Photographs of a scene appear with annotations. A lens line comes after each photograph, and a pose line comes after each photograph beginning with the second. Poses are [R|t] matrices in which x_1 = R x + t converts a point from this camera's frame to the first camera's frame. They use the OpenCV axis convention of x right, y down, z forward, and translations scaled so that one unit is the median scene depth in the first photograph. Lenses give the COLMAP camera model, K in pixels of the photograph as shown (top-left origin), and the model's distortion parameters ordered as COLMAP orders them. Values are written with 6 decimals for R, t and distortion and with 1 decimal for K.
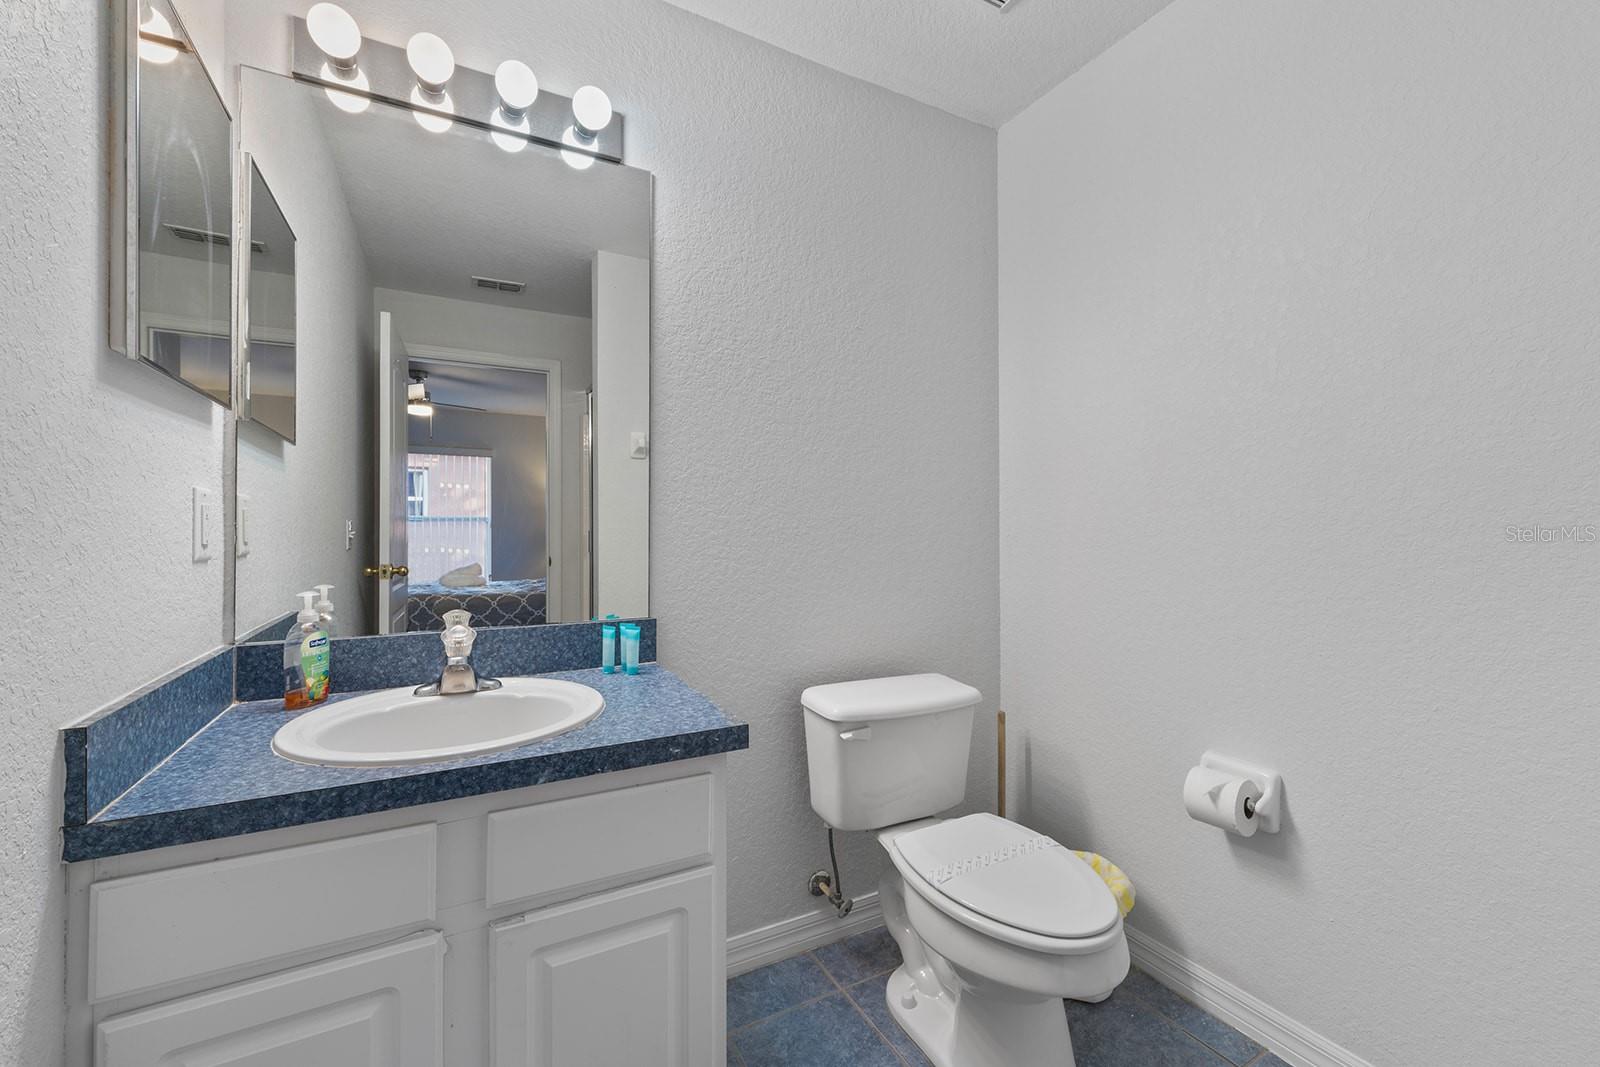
lens RADIAL K [[652.4, 0, 802.0], [0, 652.4, 528.7], [0, 0, 1]] dist [0.001754, -0.000502]
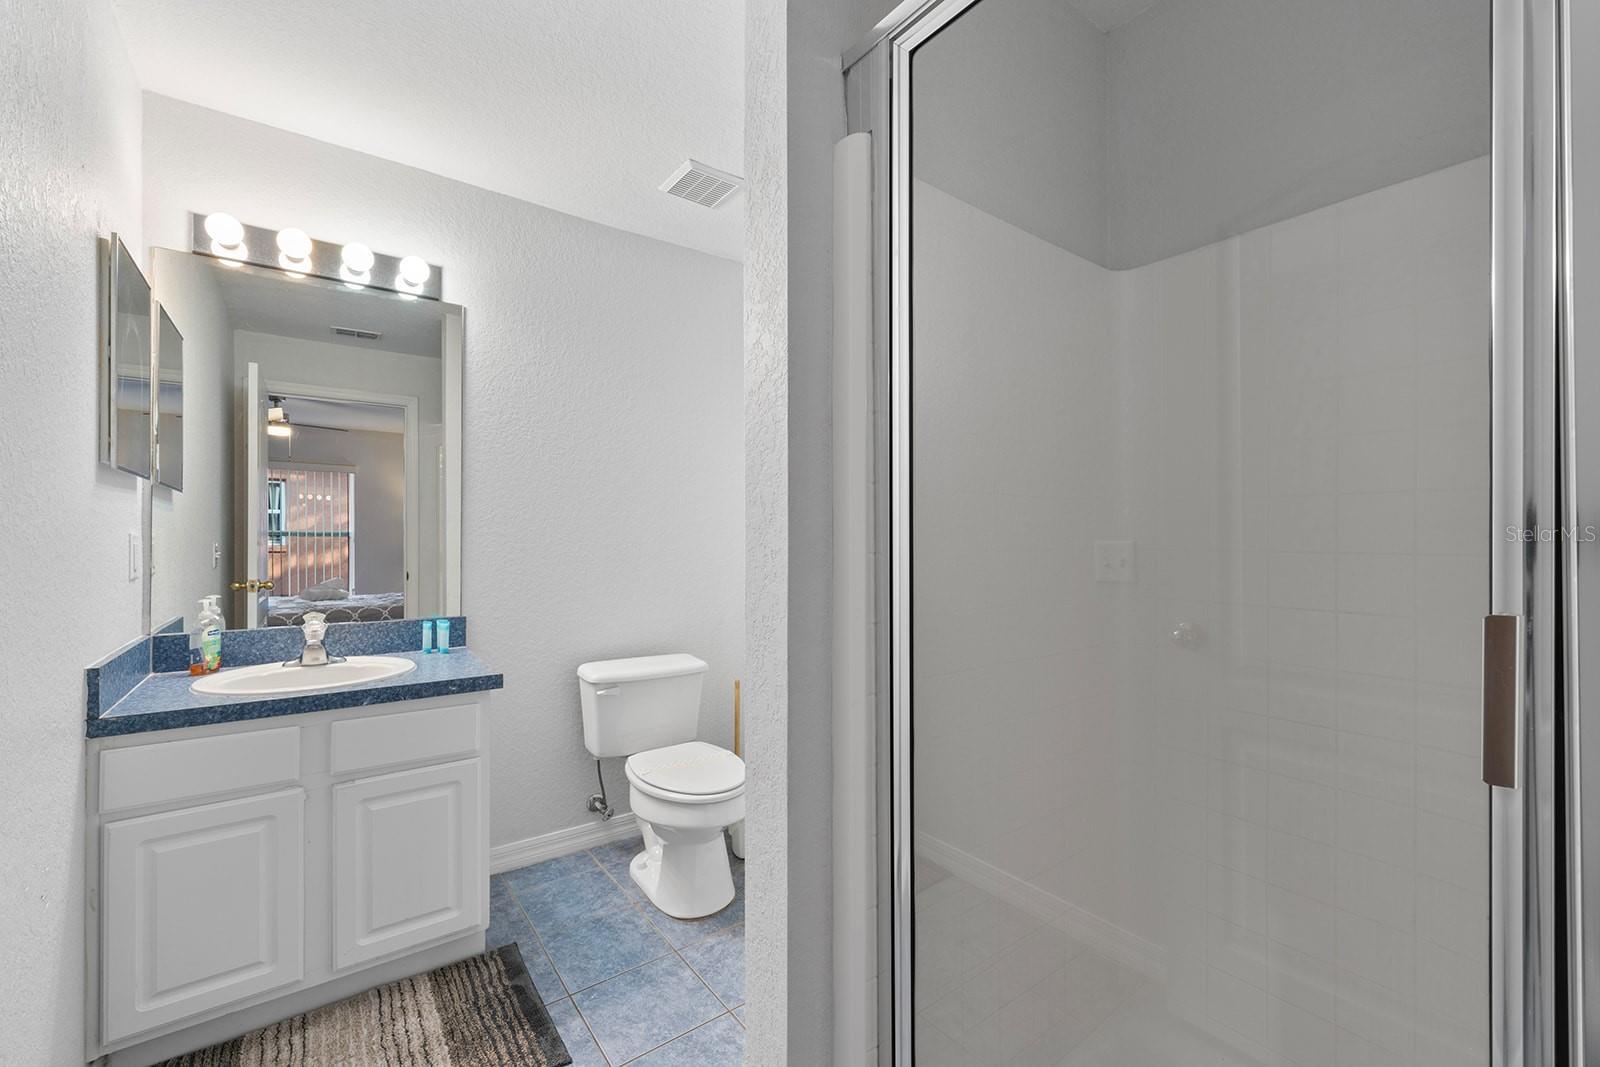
lens RADIAL K [[652.4, 0, 797.6], [0, 652.4, 538.8], [0, 0, 1]] dist [0.001754, -0.000502]
pose [[0.989330, 0.000078, 0.145695, 0.367601], [-0.000016, 1.000000, -0.000421, -0.041772], [-0.145695, 0.000415, 0.989330, -0.672929]]
